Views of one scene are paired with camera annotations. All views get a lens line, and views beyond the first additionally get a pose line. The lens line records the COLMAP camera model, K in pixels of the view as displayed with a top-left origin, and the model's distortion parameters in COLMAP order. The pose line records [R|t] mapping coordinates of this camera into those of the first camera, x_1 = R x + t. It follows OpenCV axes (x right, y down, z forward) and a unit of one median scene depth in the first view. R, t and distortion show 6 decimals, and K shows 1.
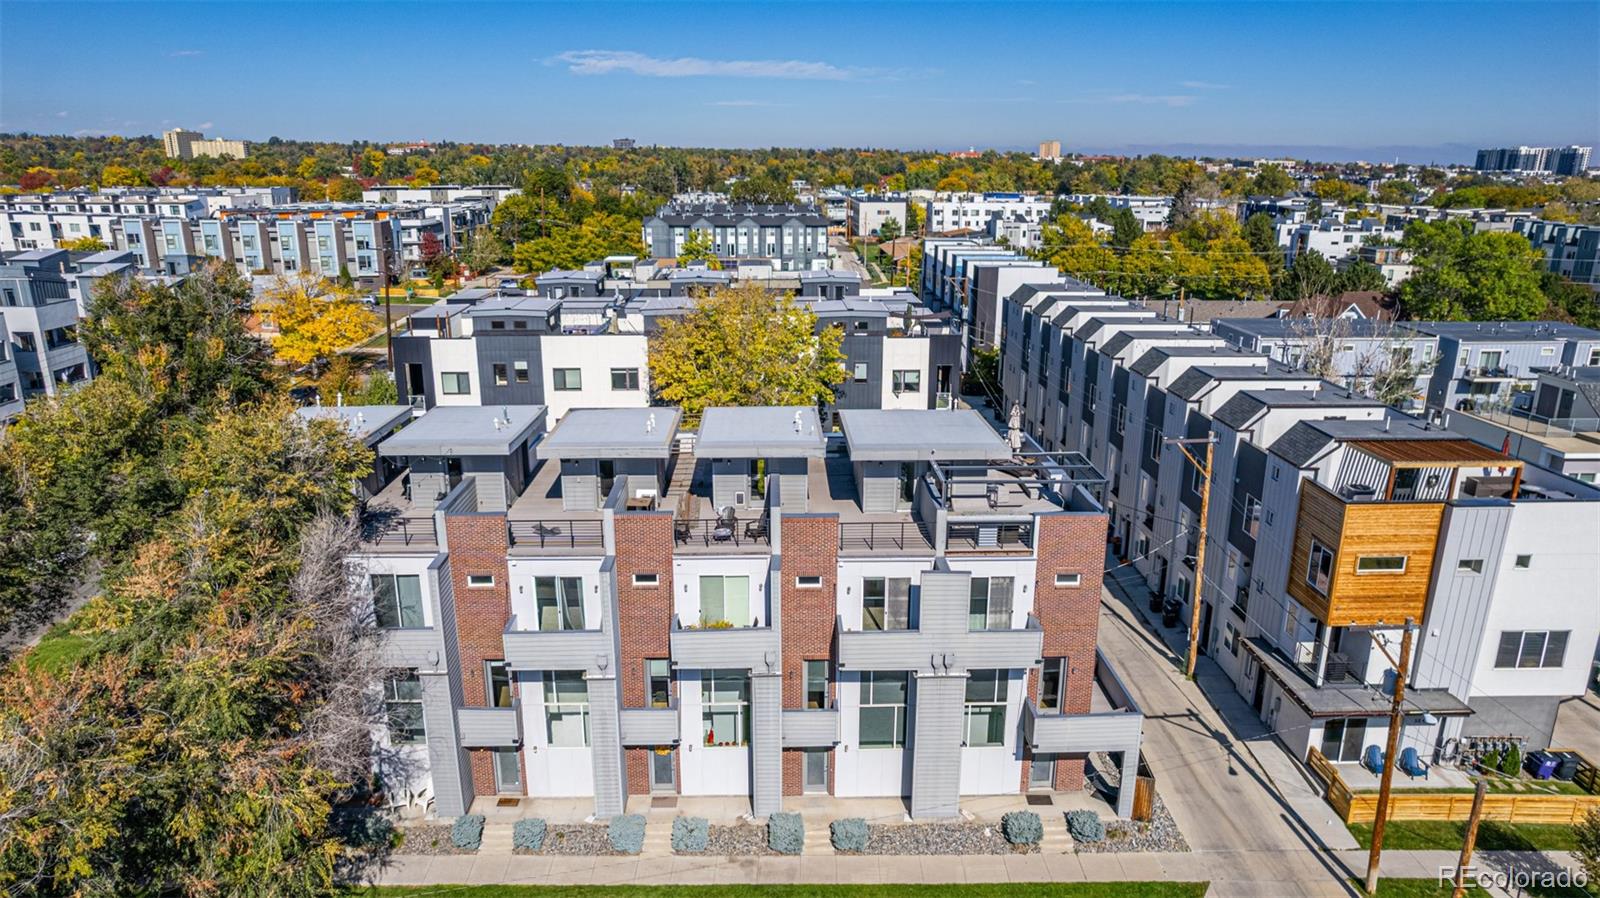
lens RADIAL K [[1019.9, 0, 782.0], [0, 1019.9, 454.9], [0, 0, 1]] dist [-0.047338, 0.046888]
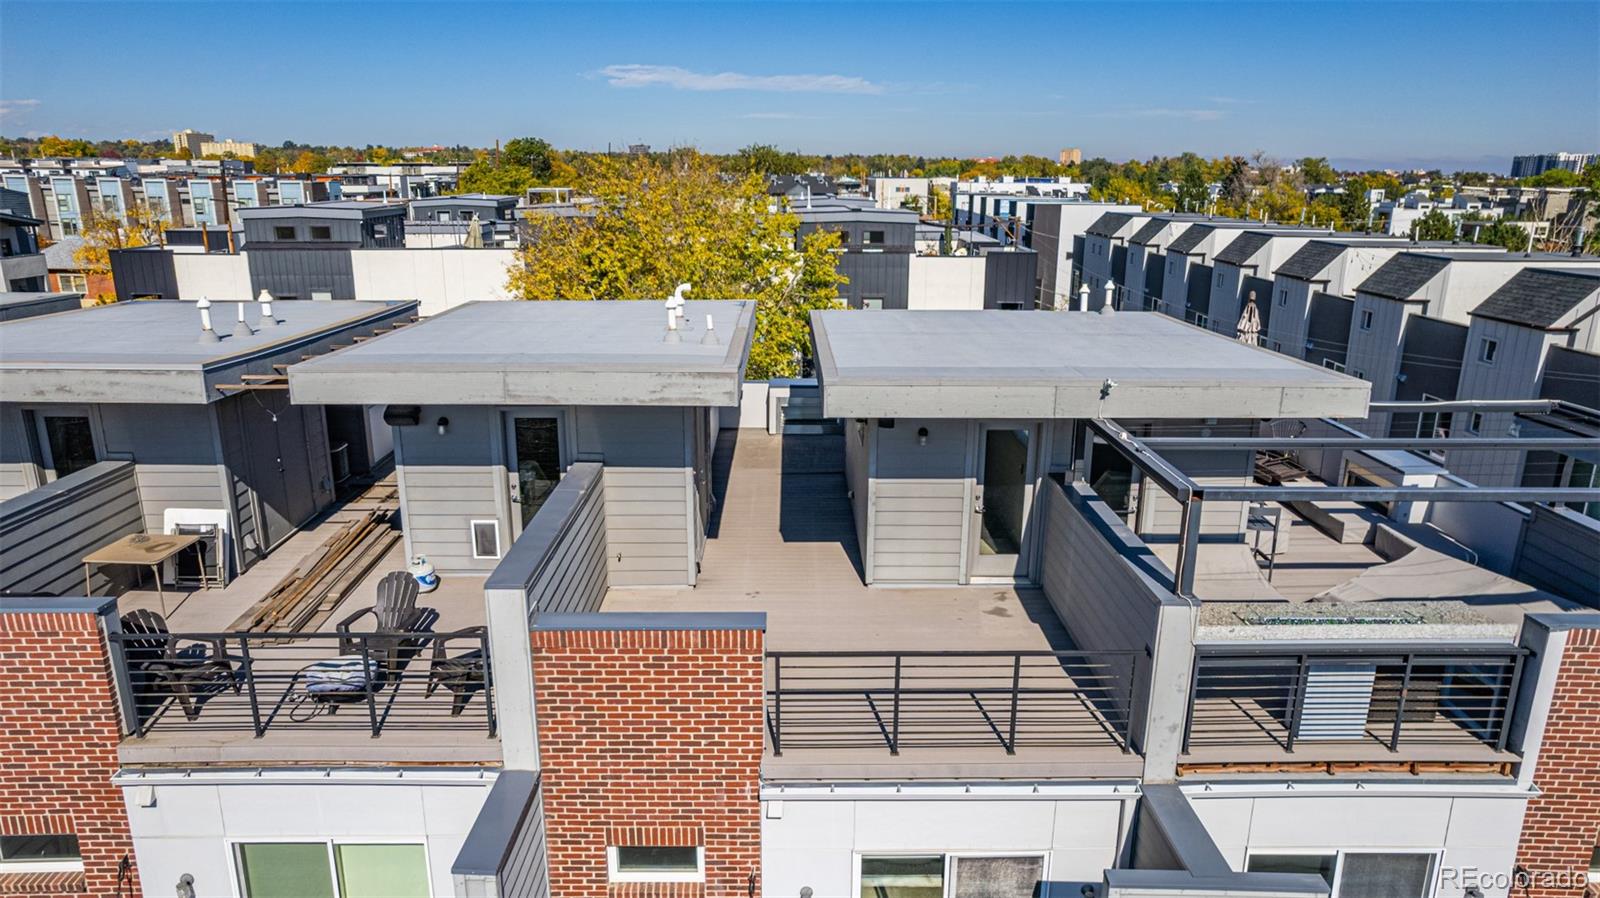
lens RADIAL K [[1019.9, 0, 793.2], [0, 1019.9, 448.6], [0, 0, 1]] dist [-0.047338, 0.046888]
pose [[0.999958, 0.008168, -0.004213, 0.057240], [-0.008236, 0.999829, -0.016573, 0.018500], [0.004077, 0.016607, 0.999854, 0.675563]]
